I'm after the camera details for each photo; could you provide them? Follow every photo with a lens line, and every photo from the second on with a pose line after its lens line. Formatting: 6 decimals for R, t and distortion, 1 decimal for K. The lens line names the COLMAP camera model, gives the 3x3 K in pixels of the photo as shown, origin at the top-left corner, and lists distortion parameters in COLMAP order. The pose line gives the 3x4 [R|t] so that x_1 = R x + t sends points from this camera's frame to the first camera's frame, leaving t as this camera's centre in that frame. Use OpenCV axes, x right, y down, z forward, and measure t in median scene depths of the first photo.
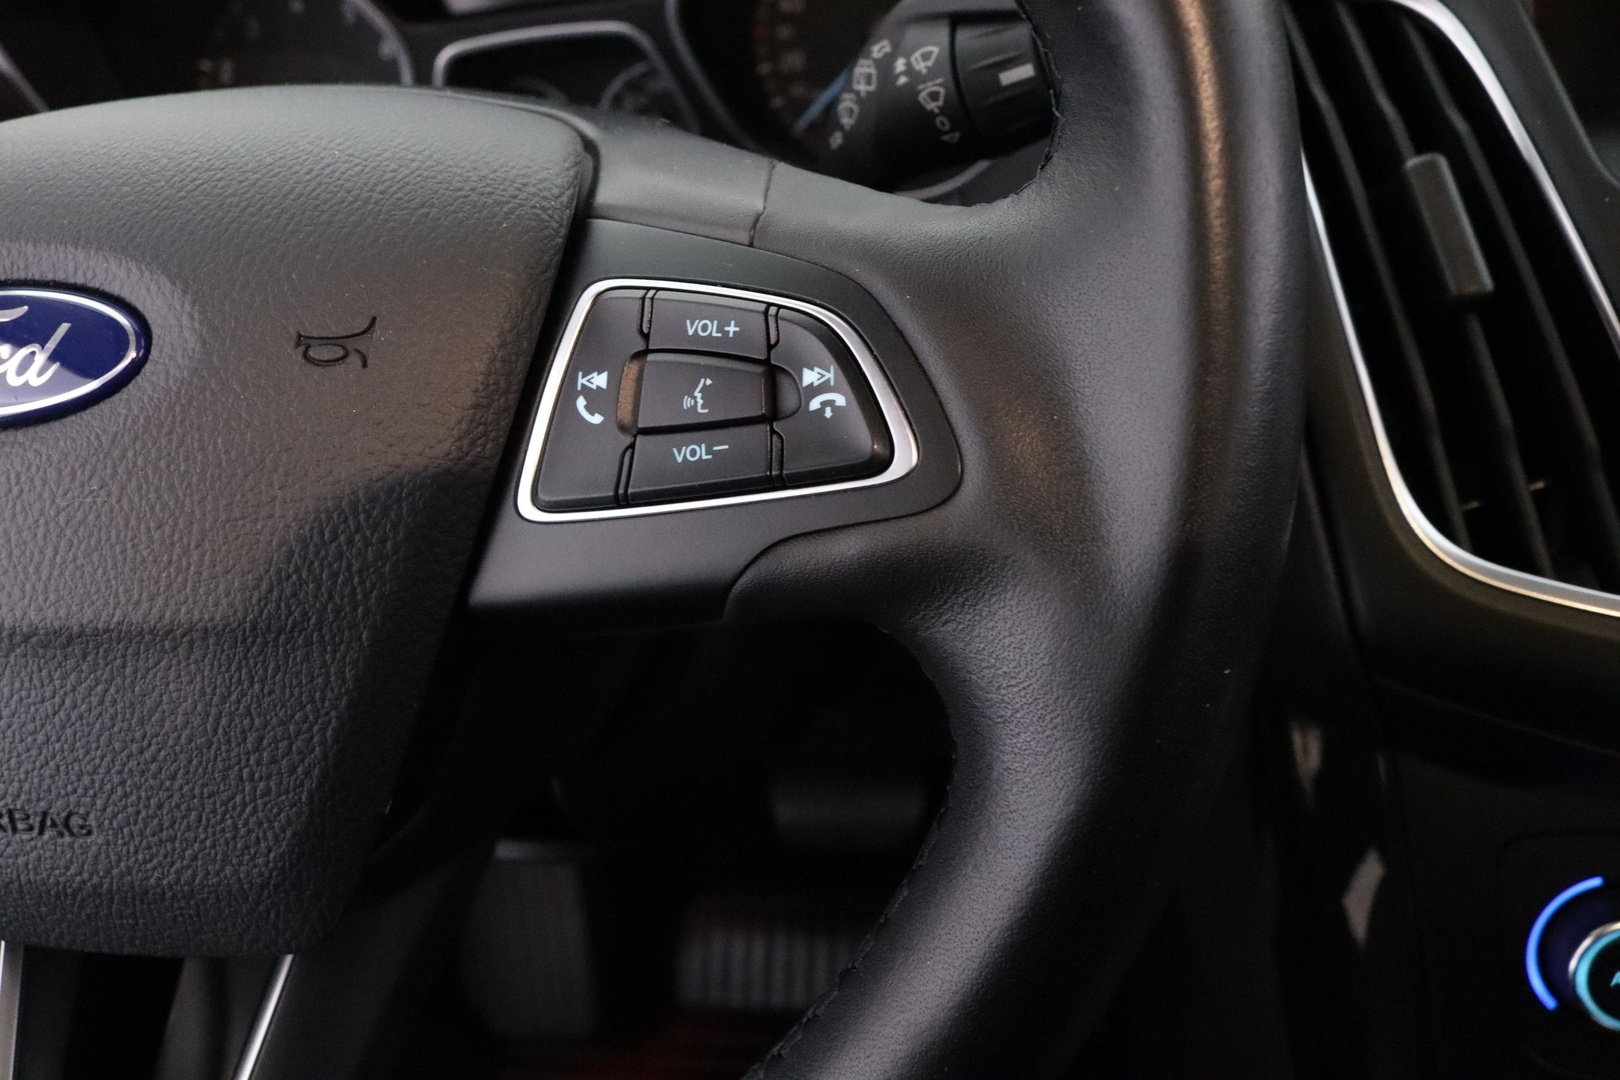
lens RADIAL K [[1308.7, 0, 792.4], [0, 1308.7, 548.6], [0, 0, 1]] dist [-0.166871, 0.116090]
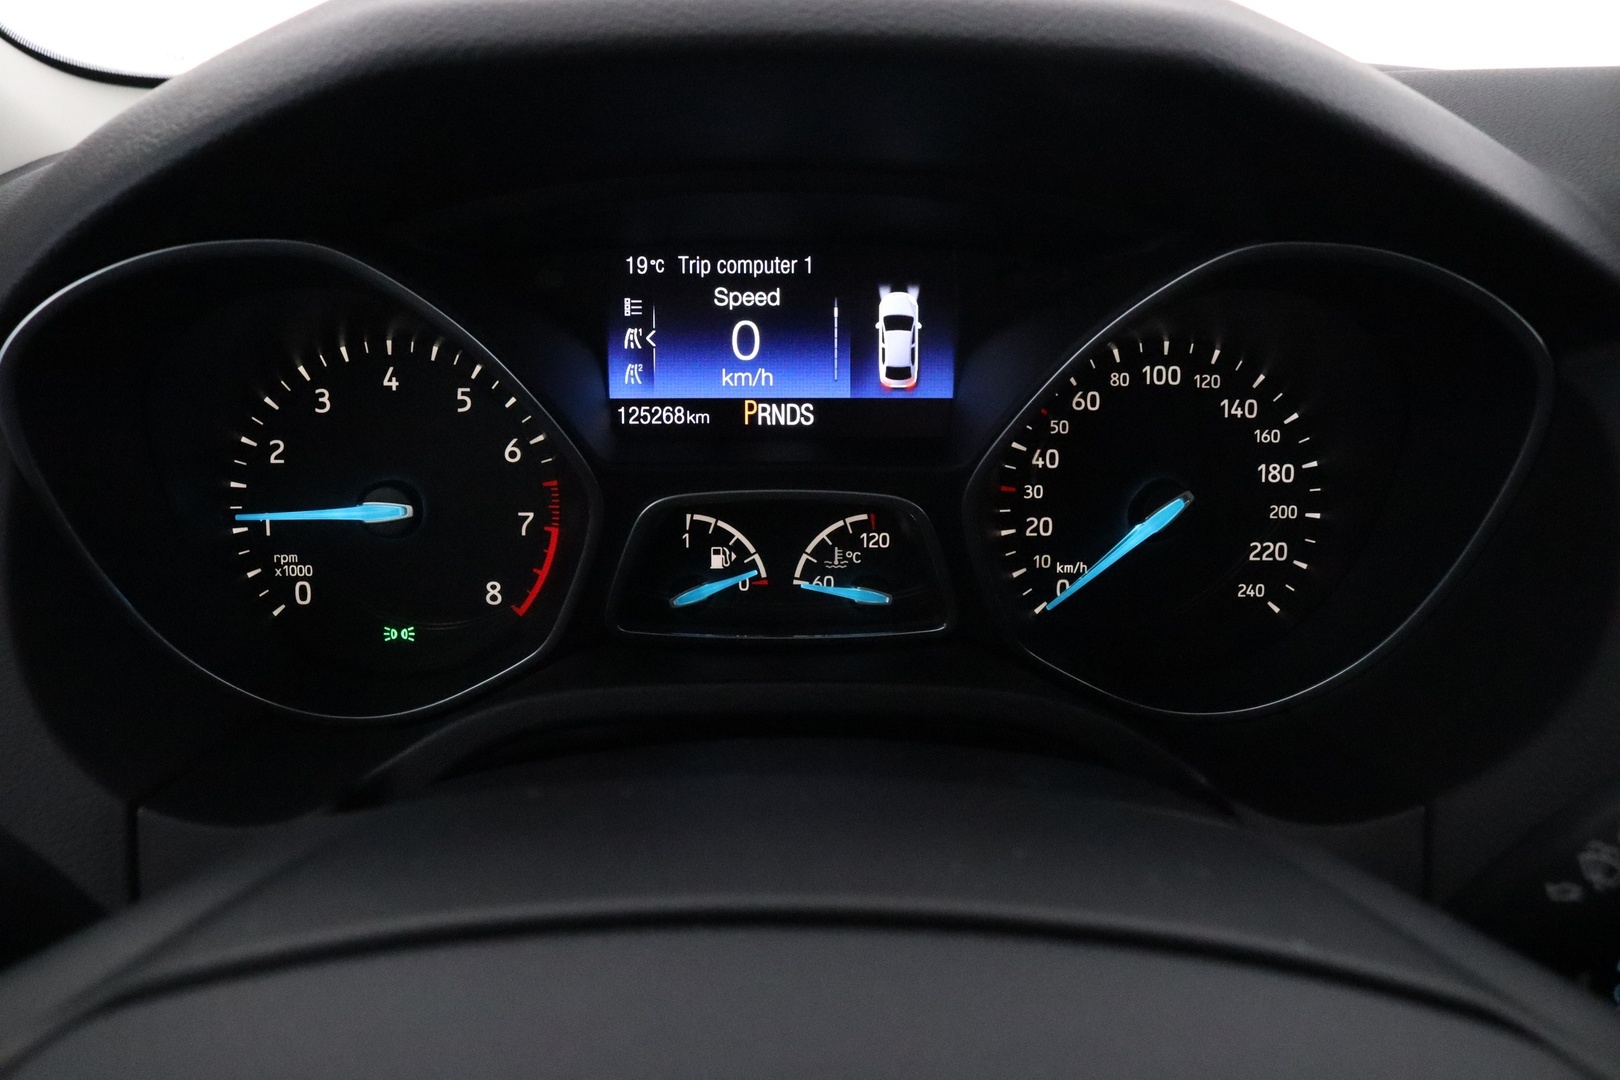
lens RADIAL K [[1326.5, 0, 789.4], [0, 1326.5, 554.2], [0, 0, 1]] dist [-0.160423, 0.120830]
pose [[0.976451, 0.054186, 0.208822, -0.632450], [-0.022394, 0.988173, -0.151700, -0.428833], [-0.214573, 0.143452, 0.966116, 0.386574]]
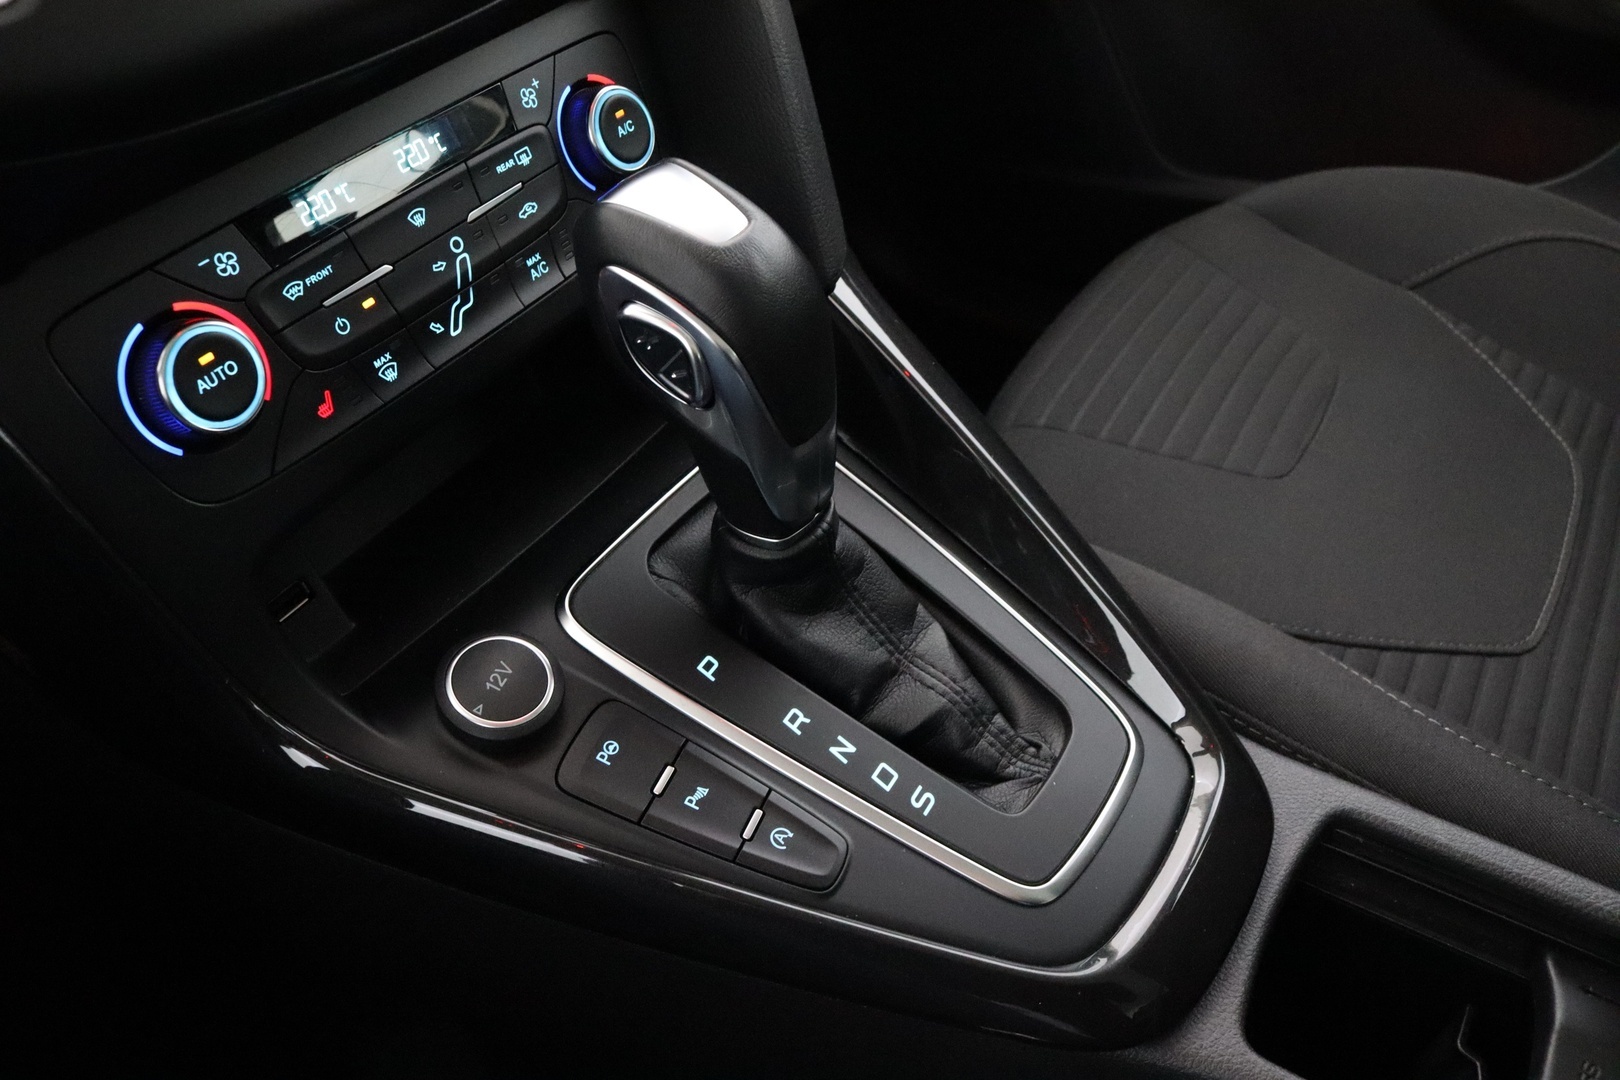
lens RADIAL K [[1326.5, 0, 789.4], [0, 1326.5, 554.2], [0, 0, 1]] dist [-0.160423, 0.120830]
pose [[0.410015, -0.507551, 0.757812, -0.065851], [0.468289, 0.830135, 0.302622, 0.420865], [-0.782683, 0.230796, 0.578049, -0.039661]]
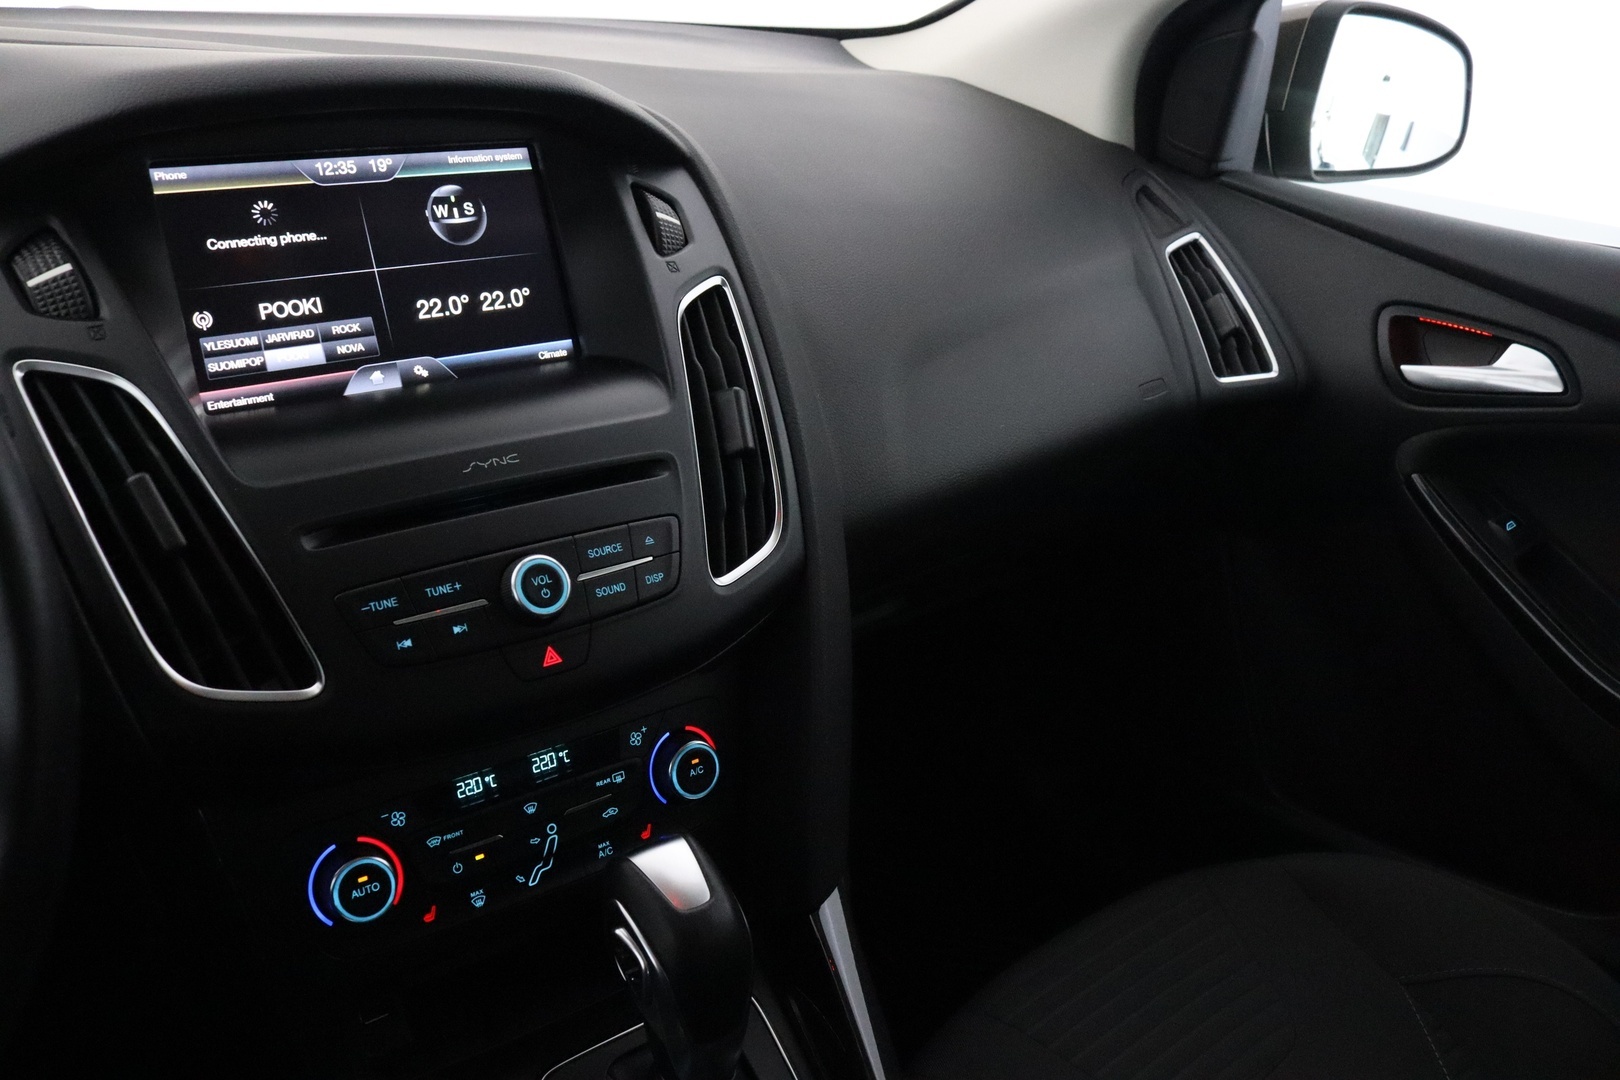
lens RADIAL K [[1326.5, 0, 789.4], [0, 1326.5, 554.2], [0, 0, 1]] dist [-0.160423, 0.120830]
pose [[0.666983, -0.152287, 0.729344, -0.240309], [0.225001, 0.974356, -0.002317, 0.012803], [-0.710287, 0.165649, 0.684143, -0.943437]]
